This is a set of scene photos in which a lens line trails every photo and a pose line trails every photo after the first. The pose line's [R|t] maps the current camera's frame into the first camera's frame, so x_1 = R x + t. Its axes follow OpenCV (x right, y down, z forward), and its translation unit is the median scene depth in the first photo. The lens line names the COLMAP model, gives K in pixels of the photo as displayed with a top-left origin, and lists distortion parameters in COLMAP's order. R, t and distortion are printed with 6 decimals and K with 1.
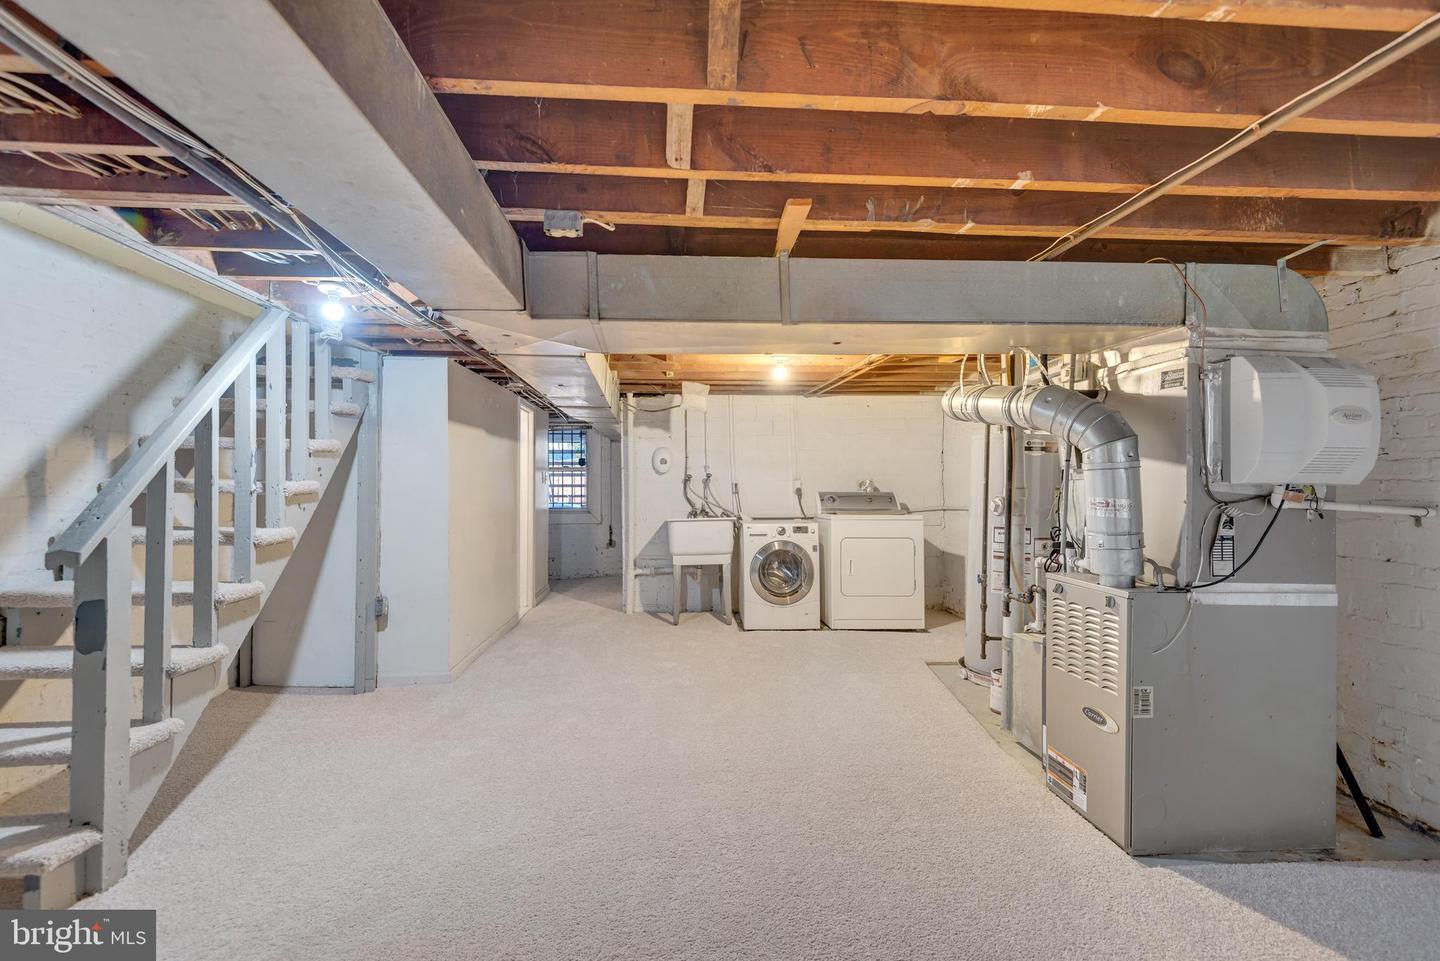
lens RADIAL K [[661.2, 0, 713.5], [0, 661.2, 480.5], [0, 0, 1]] dist [0.009944, -0.005046]
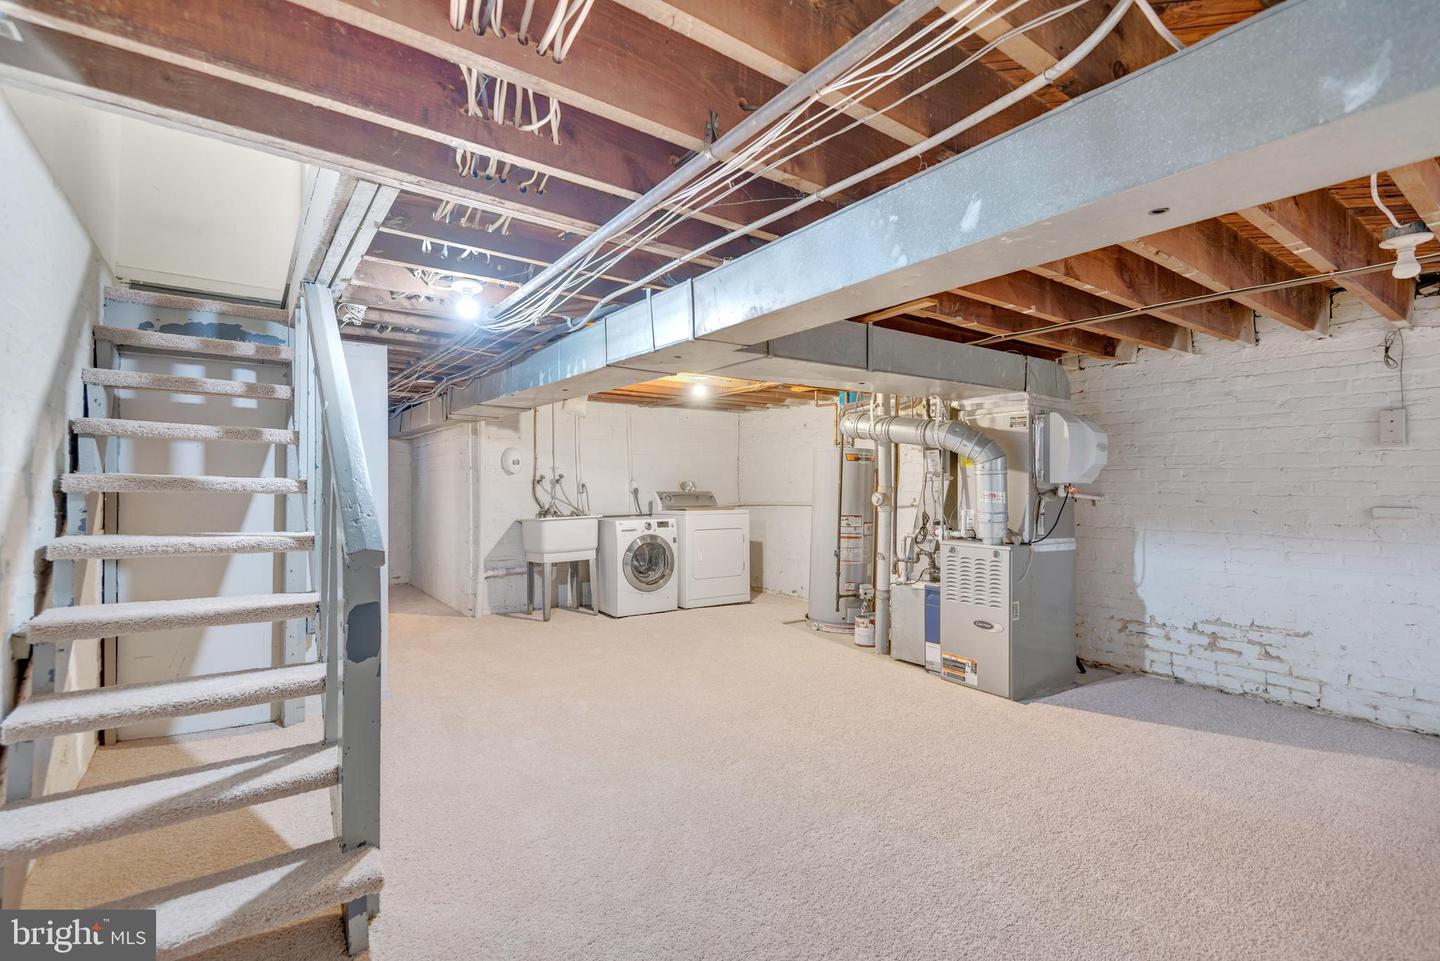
lens RADIAL K [[661.2, 0, 708.9], [0, 661.2, 481.9], [0, 0, 1]] dist [0.009944, -0.005046]
pose [[0.853682, 0.003191, 0.520785, -0.769114], [-0.002071, 0.999994, -0.002732, 0.007160], [-0.520791, 0.001253, 0.853684, -0.036488]]
